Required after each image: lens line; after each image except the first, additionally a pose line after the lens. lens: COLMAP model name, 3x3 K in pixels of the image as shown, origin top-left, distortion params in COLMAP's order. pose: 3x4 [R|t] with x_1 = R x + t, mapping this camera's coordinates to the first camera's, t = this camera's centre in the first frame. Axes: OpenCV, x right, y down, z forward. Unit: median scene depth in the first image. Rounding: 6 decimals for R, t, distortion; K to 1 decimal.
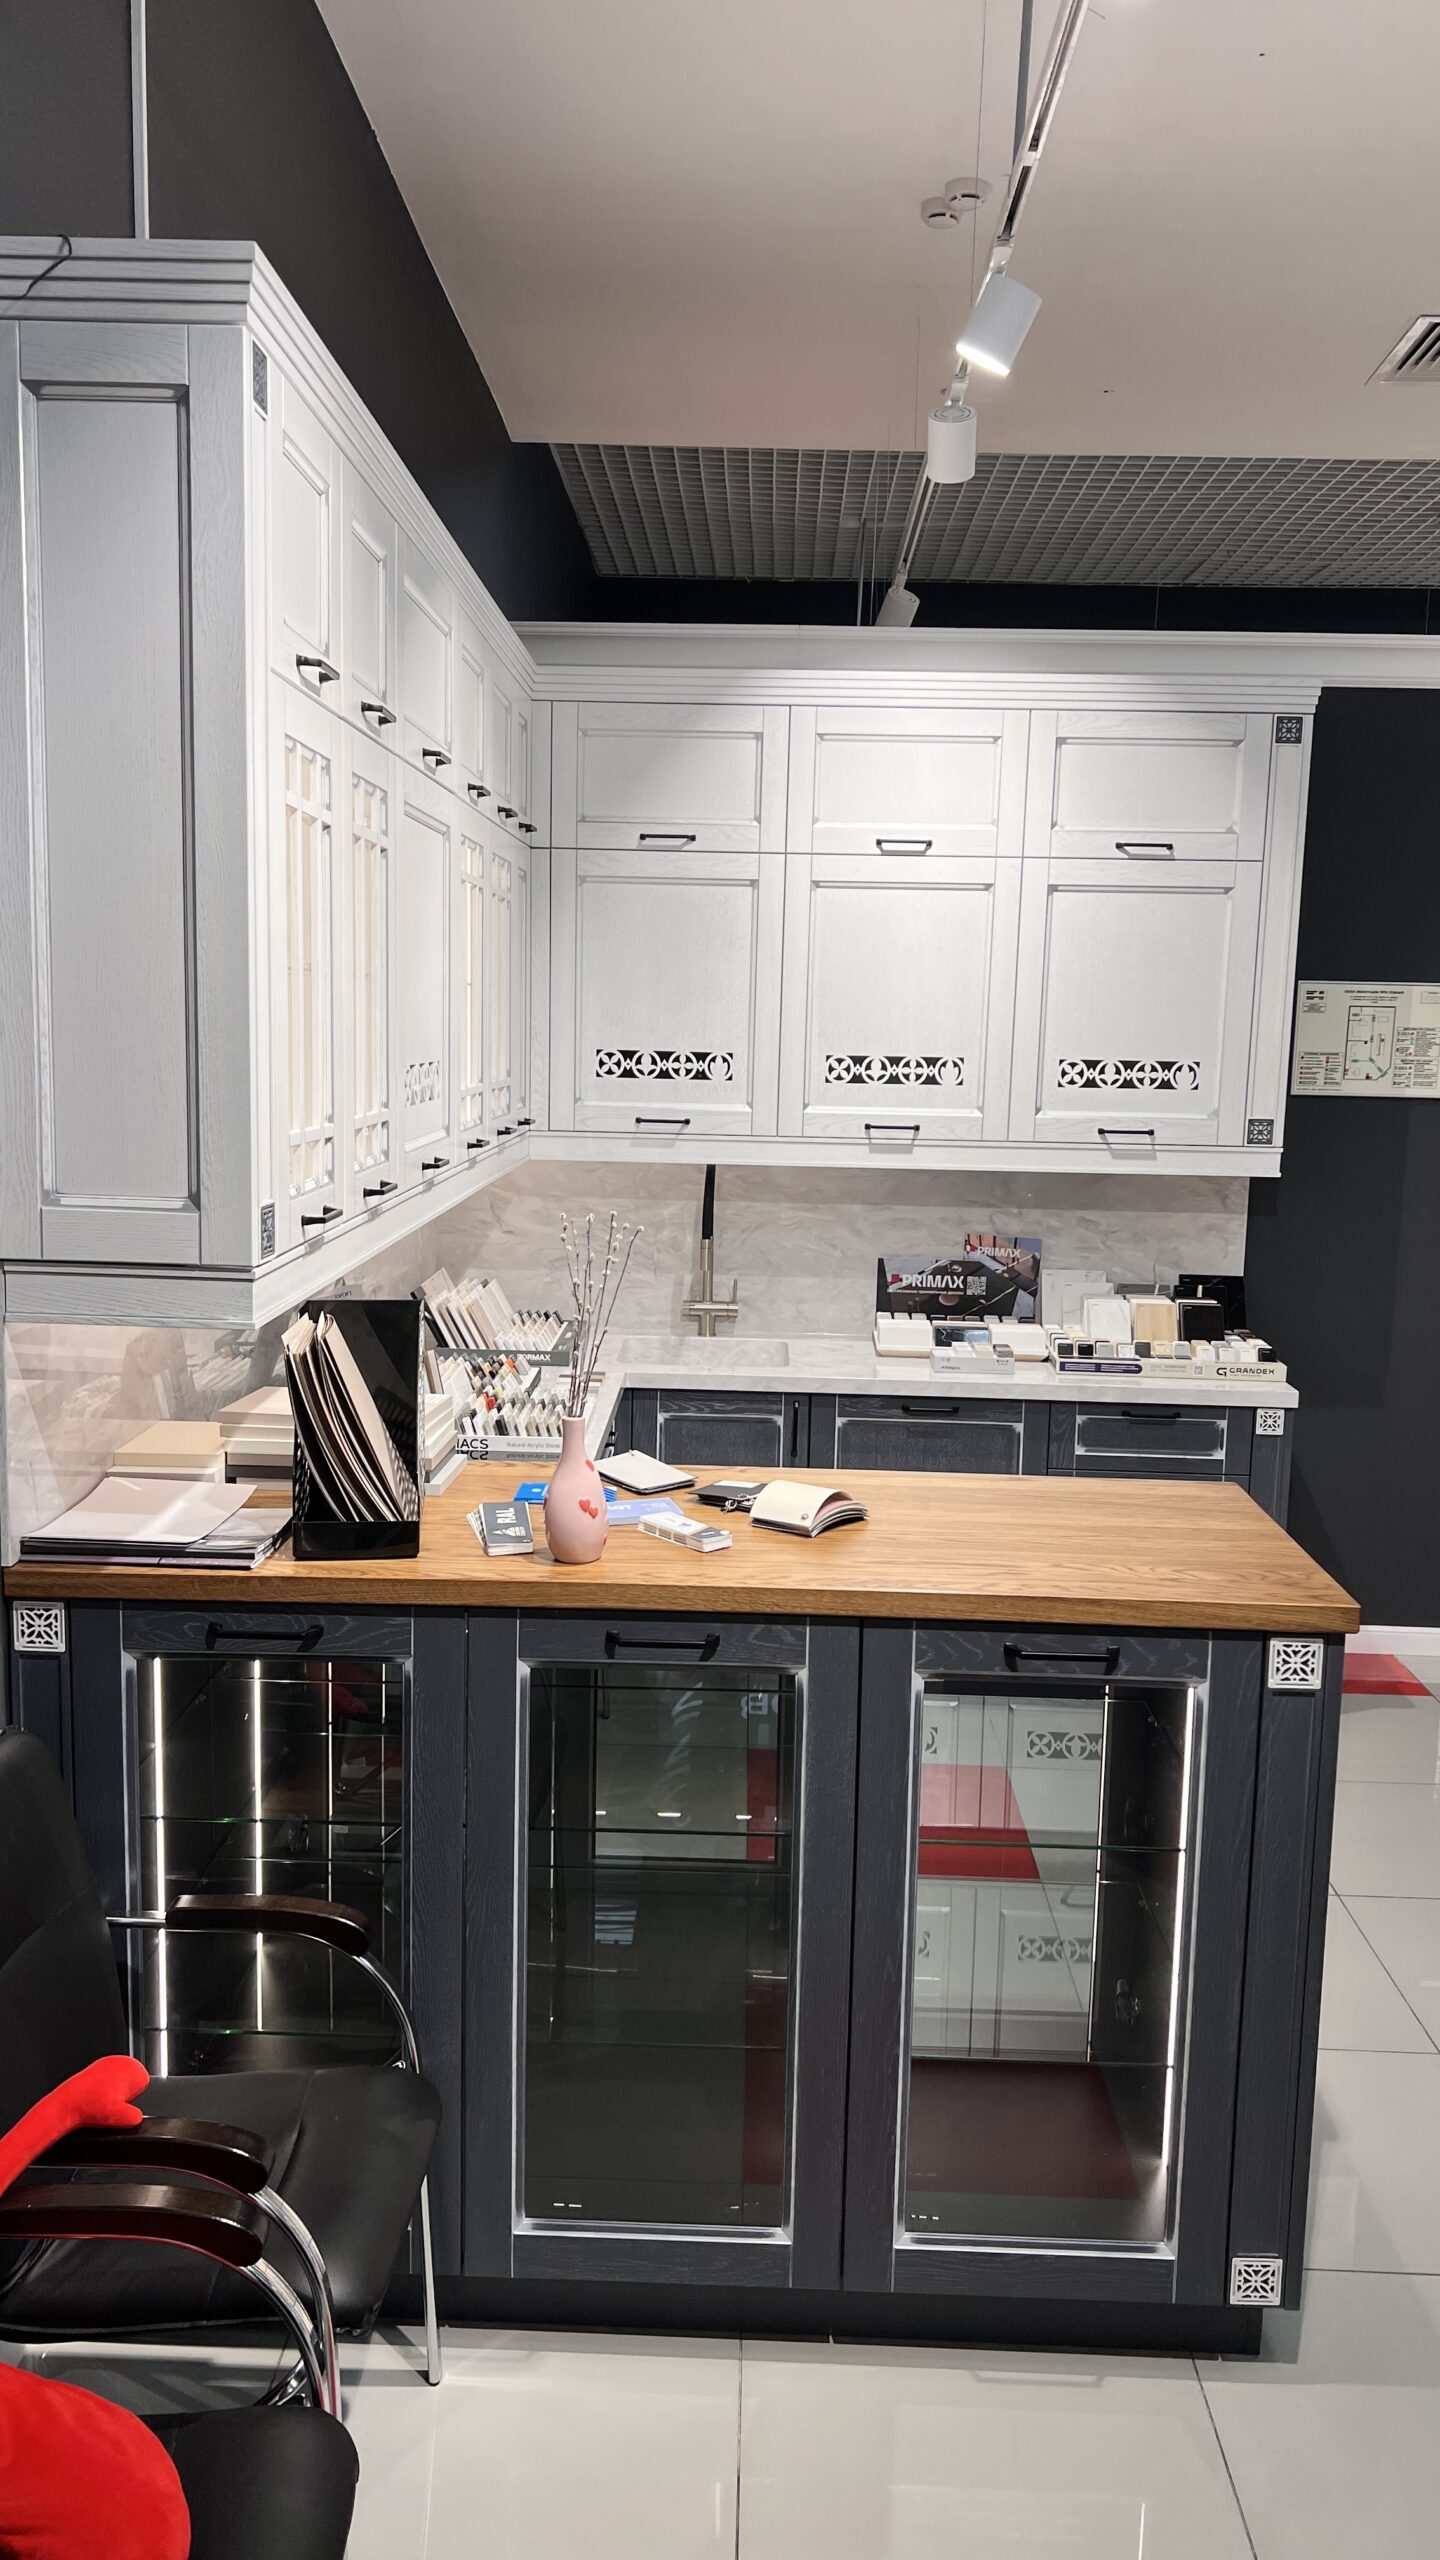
lens RADIAL K [[1890.1, 0, 668.7], [0, 1890.1, 1294.6], [0, 0, 1]] dist [0.047025, -0.032157]
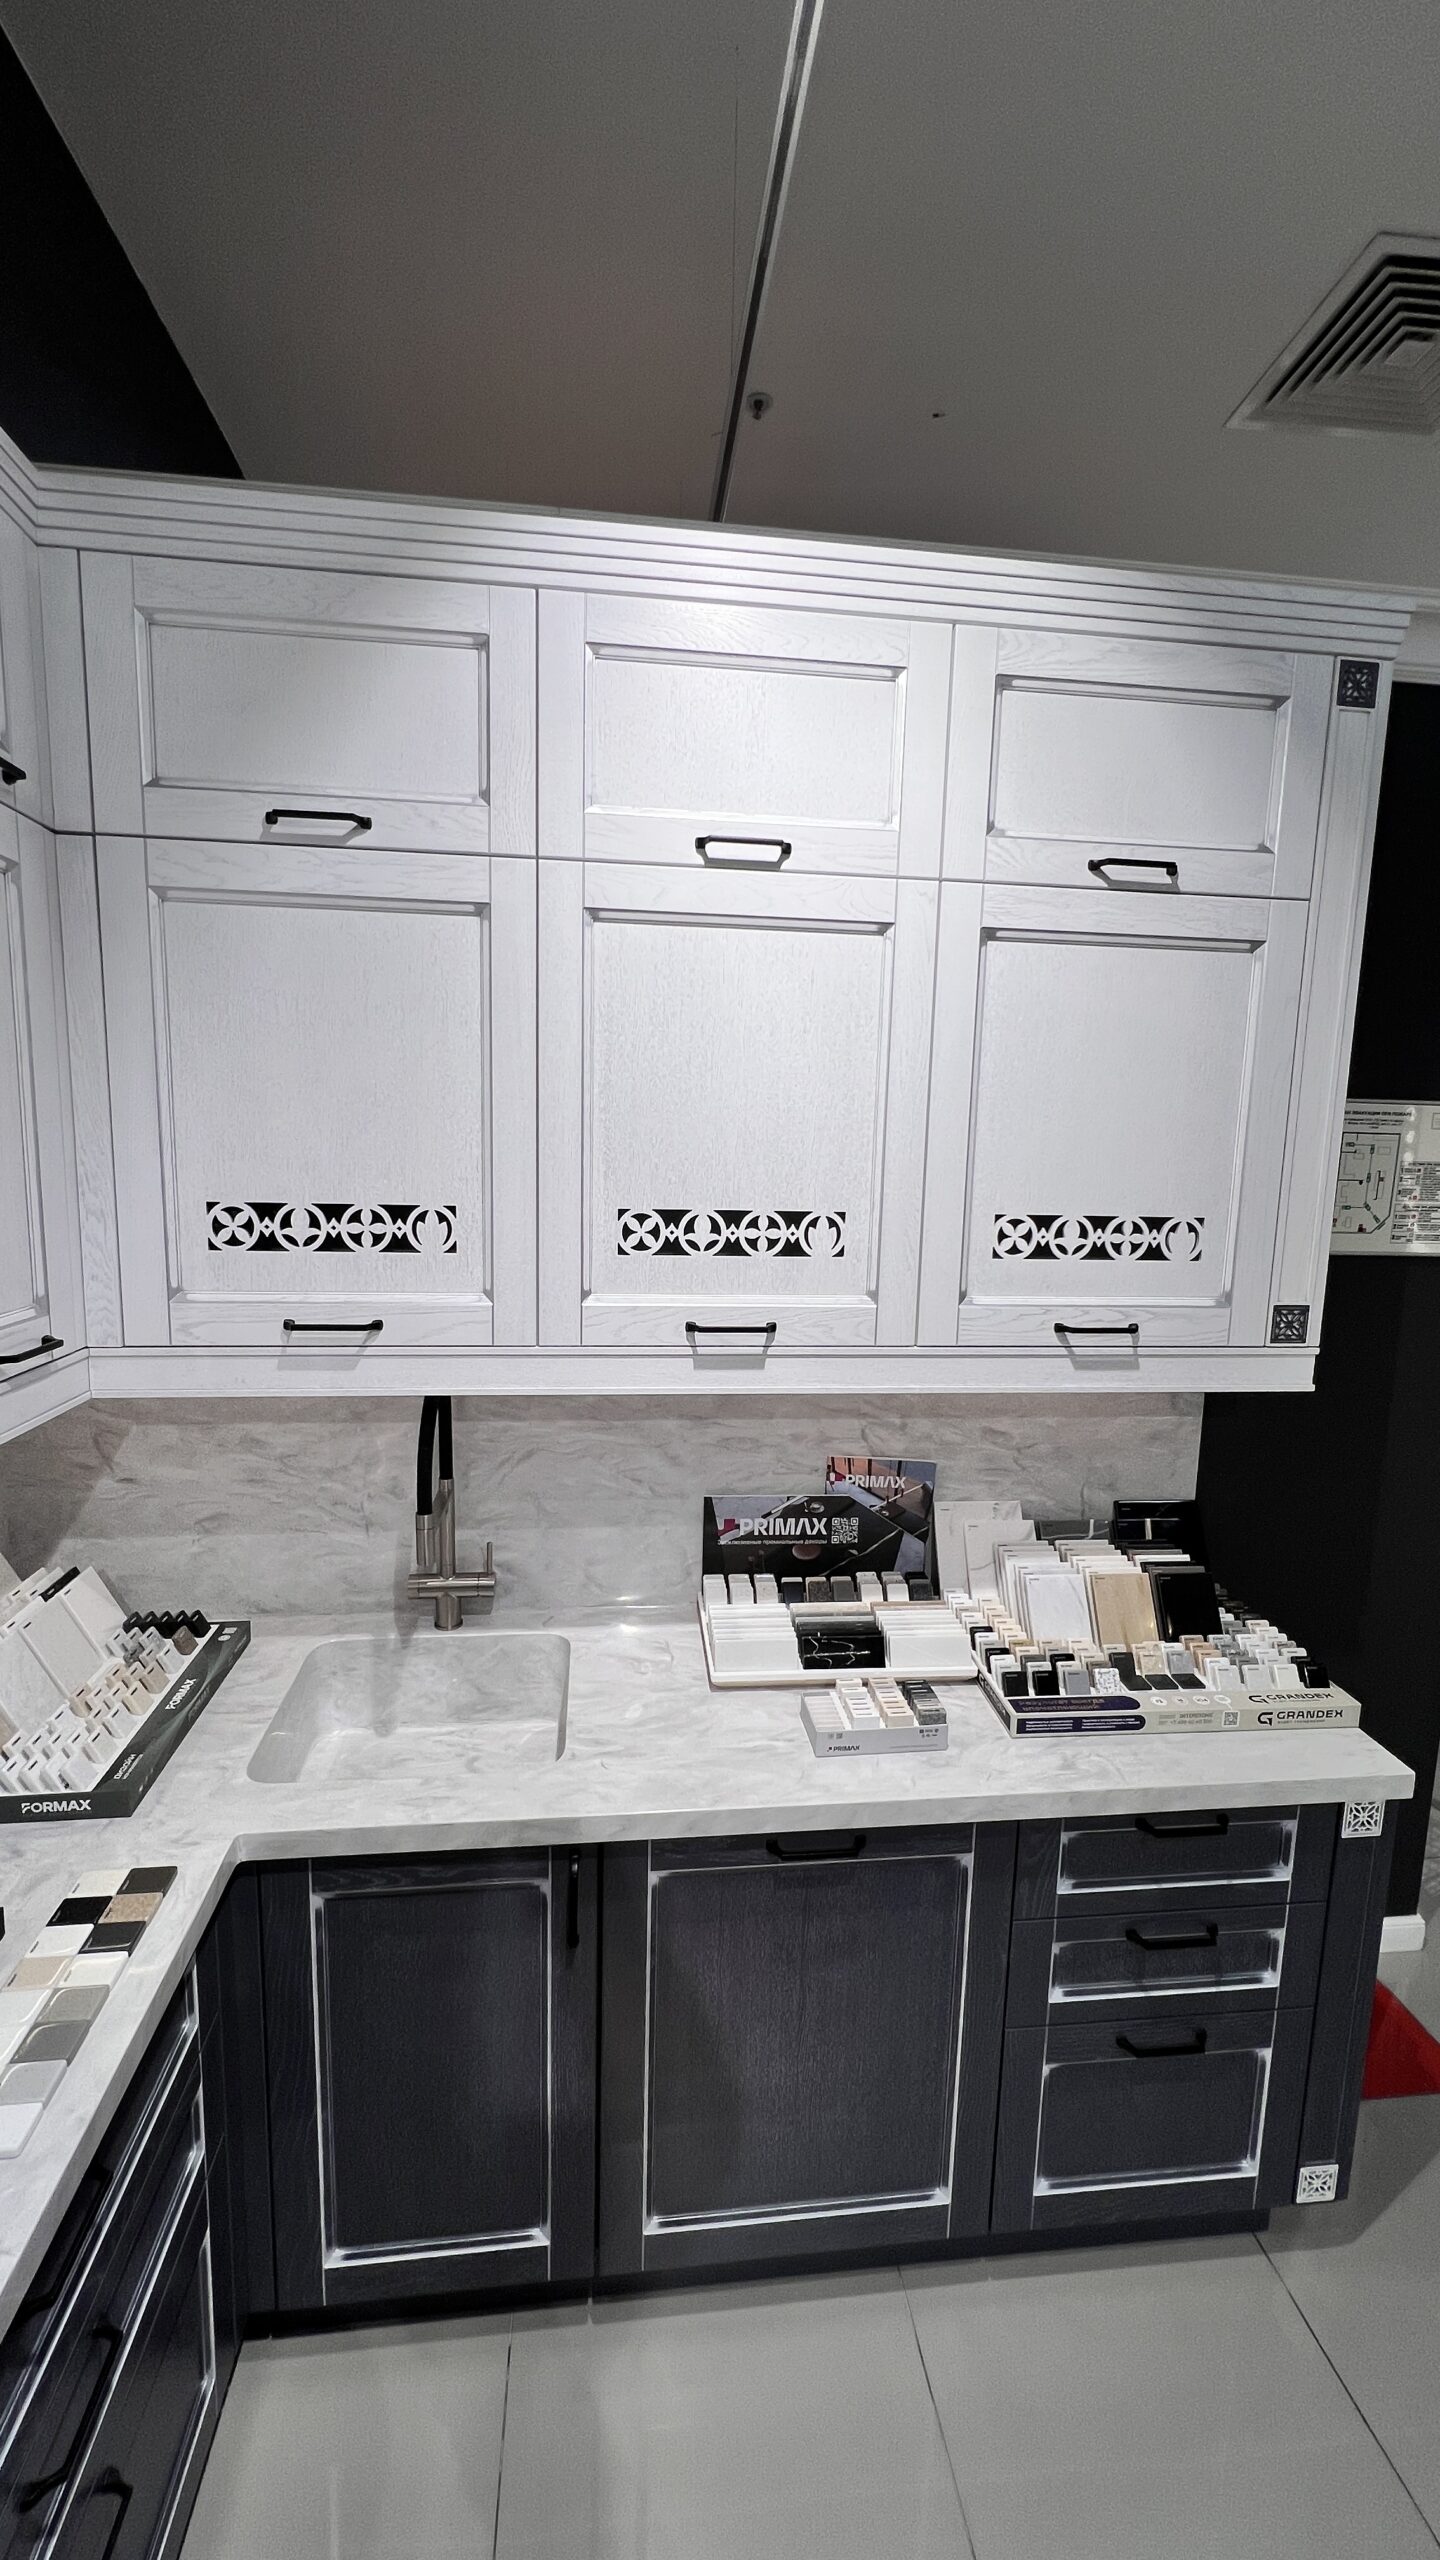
lens RADIAL K [[1034.5, 0, 722.6], [0, 1034.5, 1279.7], [0, 0, 1]] dist [-0.006878, -0.000178]
pose [[0.986395, -0.019842, 0.163191, 0.062623], [0.021049, 0.999762, -0.005671, -0.102367], [-0.163039, 0.009029, 0.986578, 0.679093]]
